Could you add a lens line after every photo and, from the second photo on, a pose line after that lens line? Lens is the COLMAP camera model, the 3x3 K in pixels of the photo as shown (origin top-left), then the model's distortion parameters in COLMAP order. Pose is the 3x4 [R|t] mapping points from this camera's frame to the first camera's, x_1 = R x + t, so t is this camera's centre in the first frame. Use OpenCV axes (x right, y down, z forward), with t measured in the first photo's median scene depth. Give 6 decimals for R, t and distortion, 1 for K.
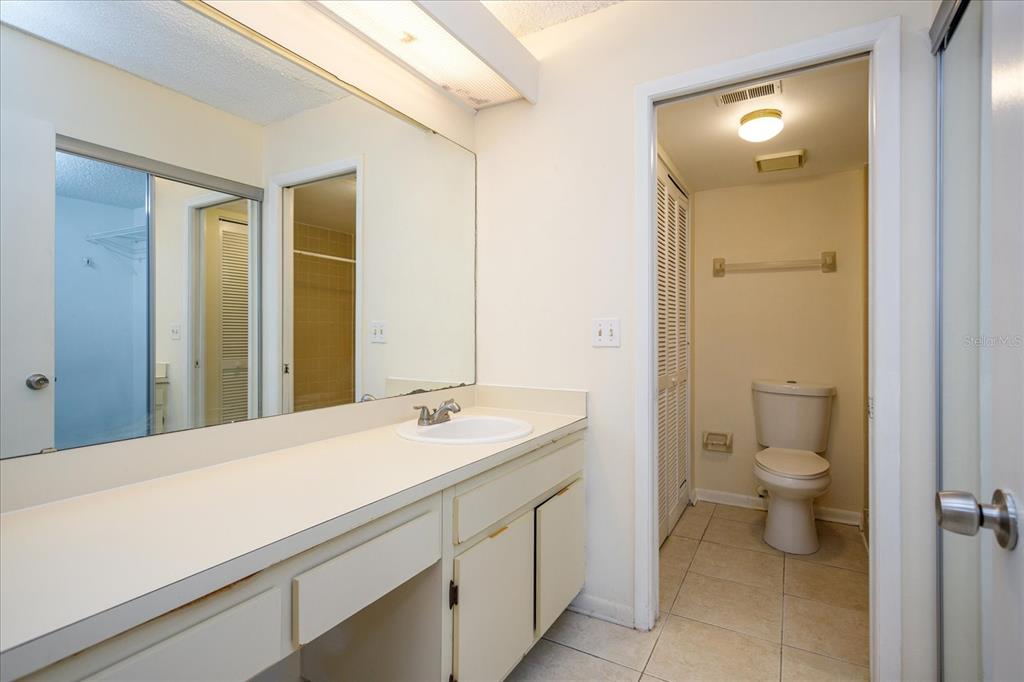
lens RADIAL K [[490.2, 0, 510.4], [0, 490.2, 335.7], [0, 0, 1]] dist [-0.012577, 0.000261]
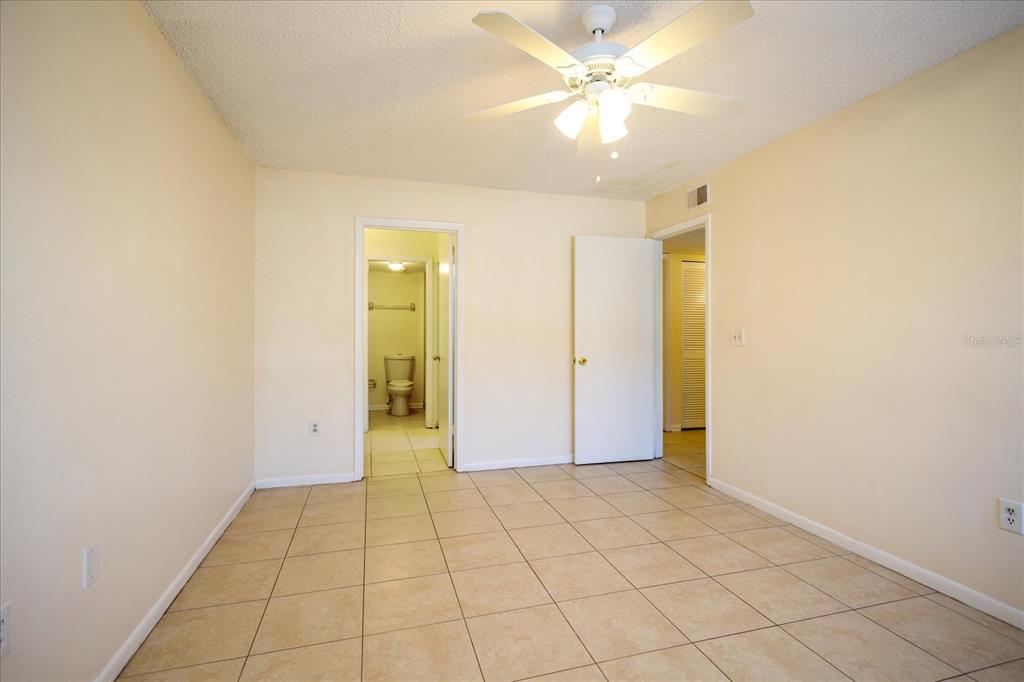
lens RADIAL K [[490.2, 0, 513.9], [0, 490.2, 335.9], [0, 0, 1]] dist [-0.012577, 0.000261]
pose [[0.695425, -0.000078, 0.718599, -0.865849], [-0.007245, 0.999948, 0.007120, -0.025750], [-0.718562, -0.010157, 0.695388, -1.230150]]
